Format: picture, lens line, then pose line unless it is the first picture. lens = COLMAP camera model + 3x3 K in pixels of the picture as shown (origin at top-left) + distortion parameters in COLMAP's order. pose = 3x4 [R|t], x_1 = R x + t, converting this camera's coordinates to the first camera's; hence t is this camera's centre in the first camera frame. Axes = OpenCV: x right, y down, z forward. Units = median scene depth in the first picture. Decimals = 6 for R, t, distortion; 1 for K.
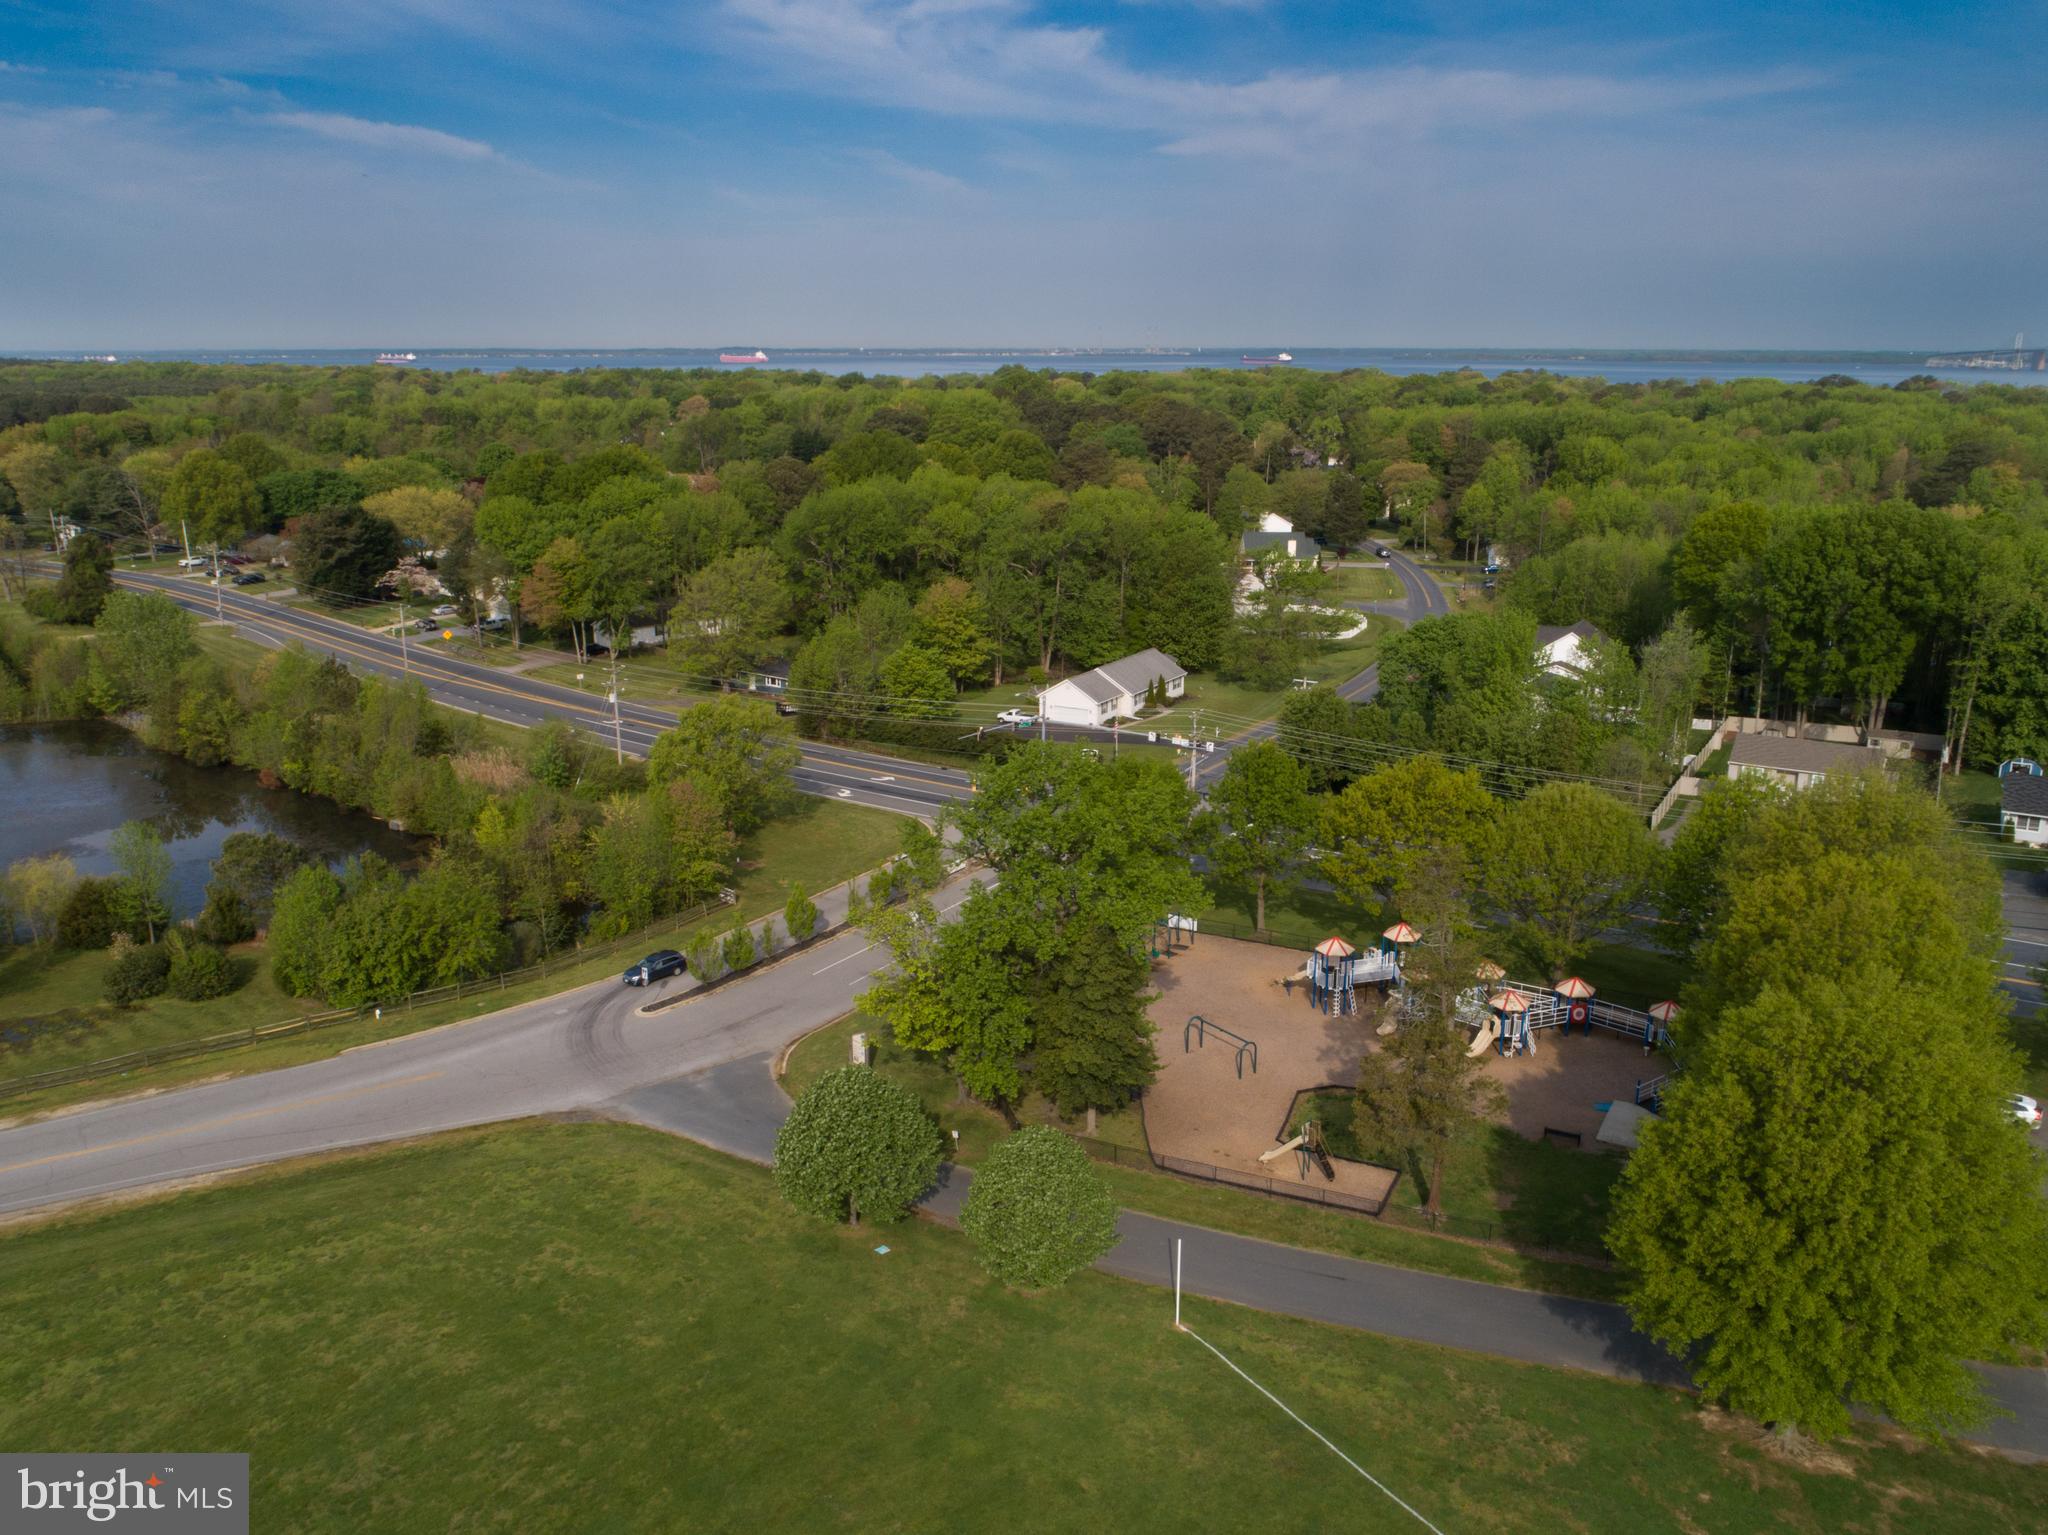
lens RADIAL K [[1690.2, 0, 1055.8], [0, 1690.2, 741.3], [0, 0, 1]] dist [0.061321, -0.017881]
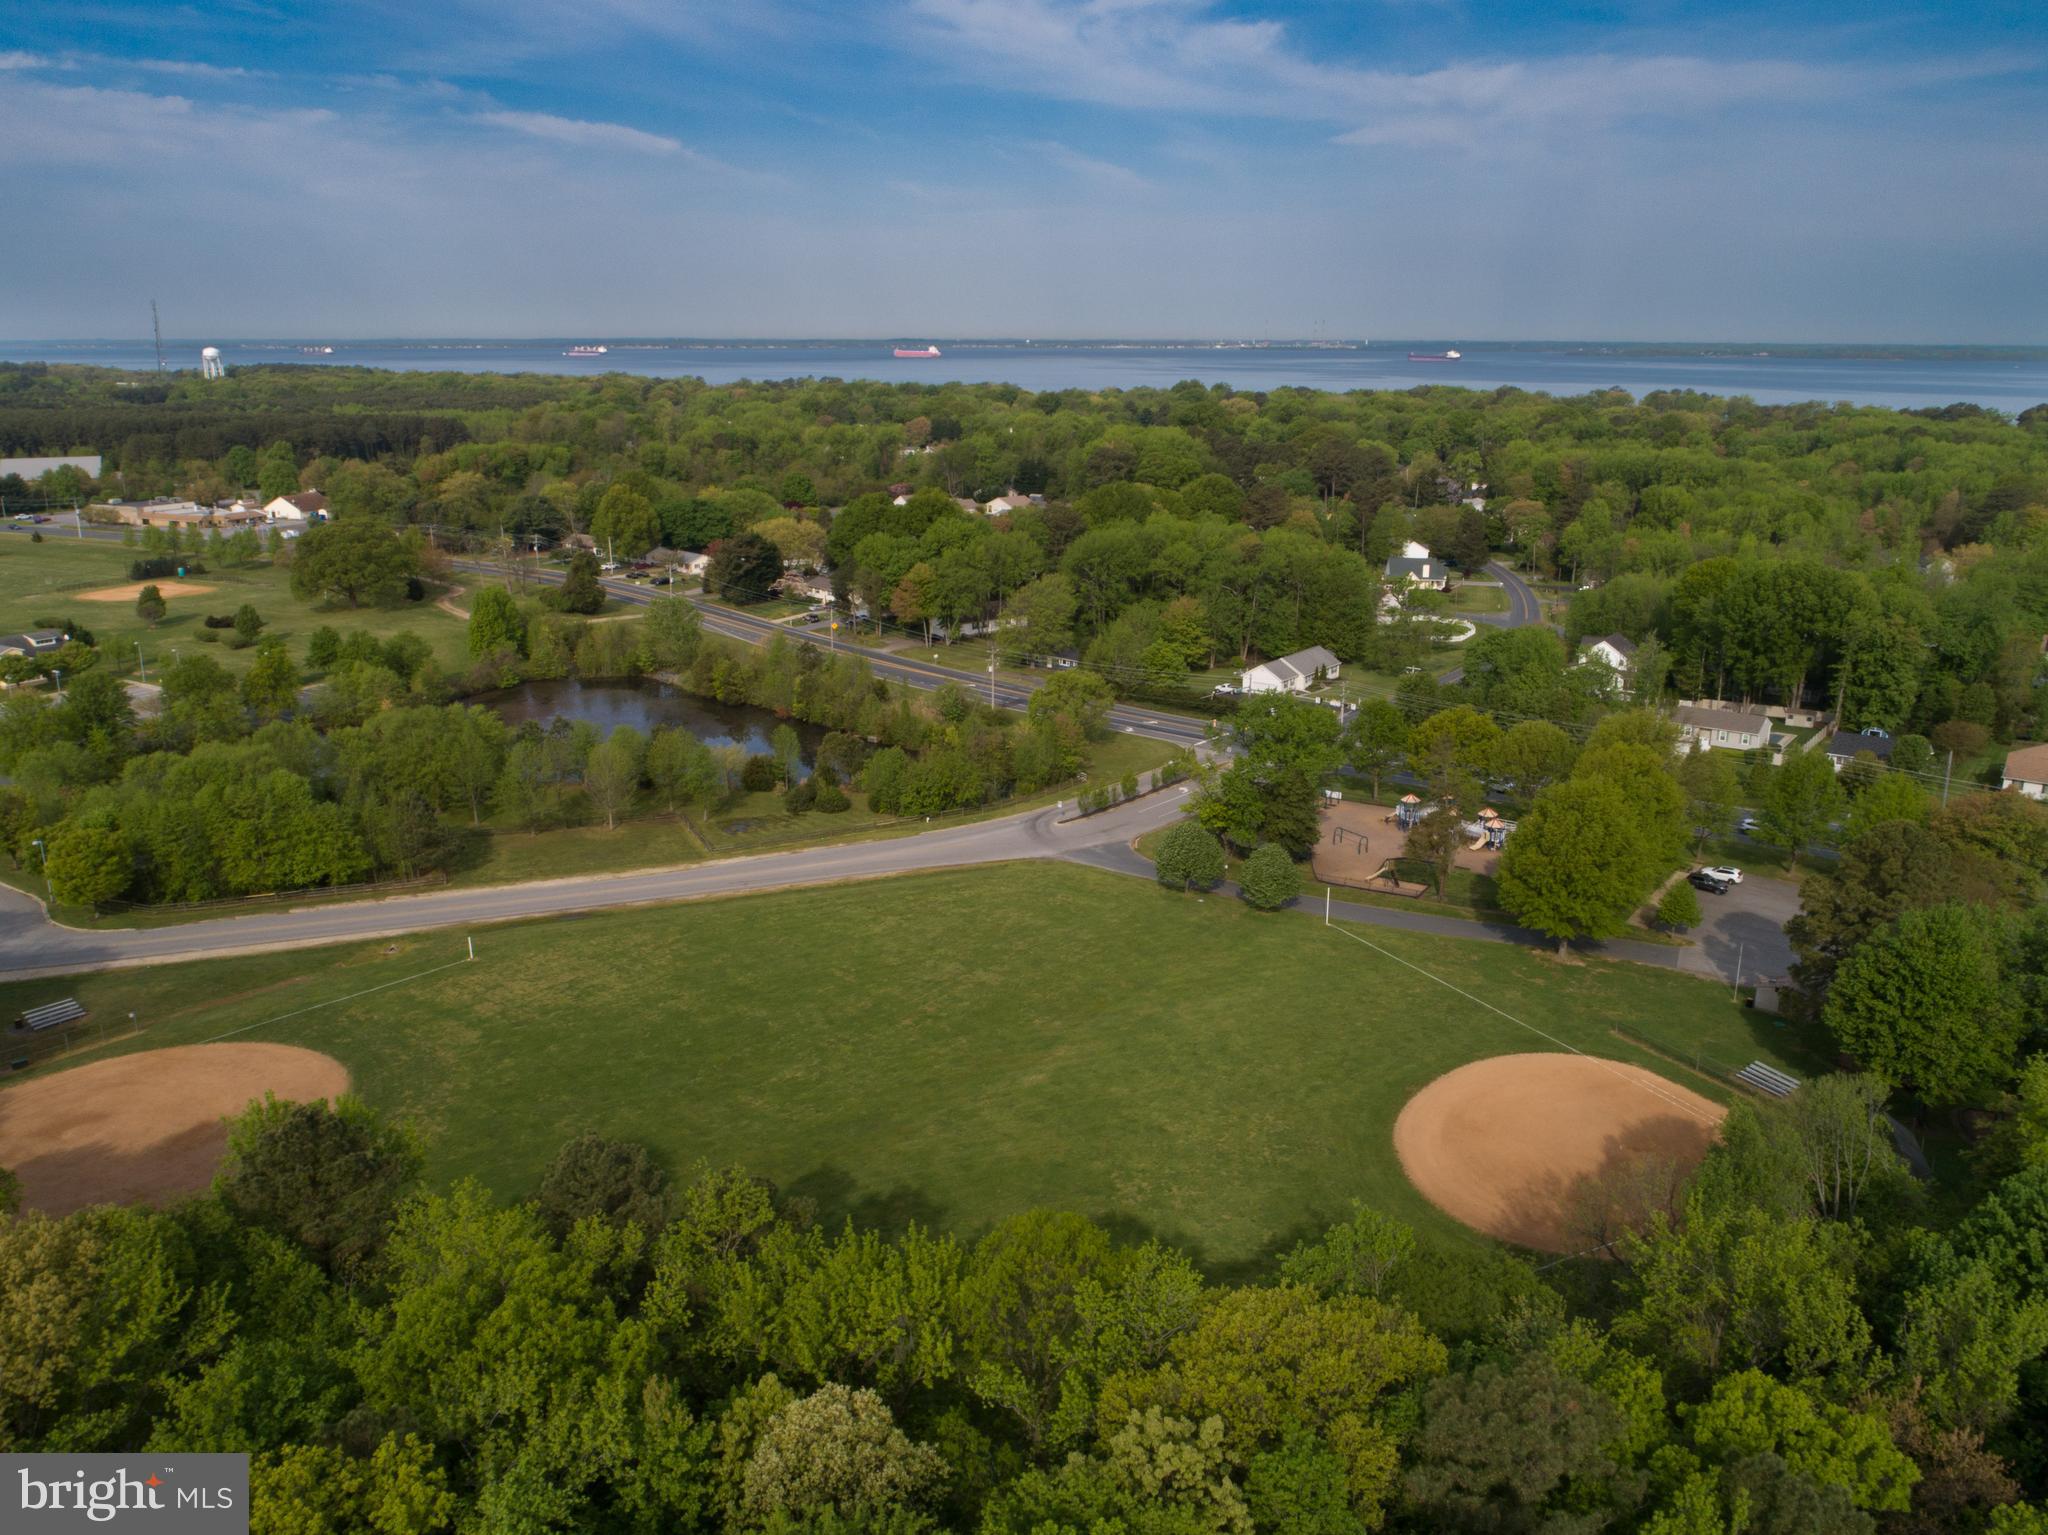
lens RADIAL K [[1690.2, 0, 1040.3], [0, 1690.2, 783.8], [0, 0, 1]] dist [0.061321, -0.017881]
pose [[0.994824, 0.030452, -0.096938, -0.034316], [-0.027487, 0.999117, 0.031776, 0.023448], [0.097820, -0.028947, 0.994783, -0.463489]]
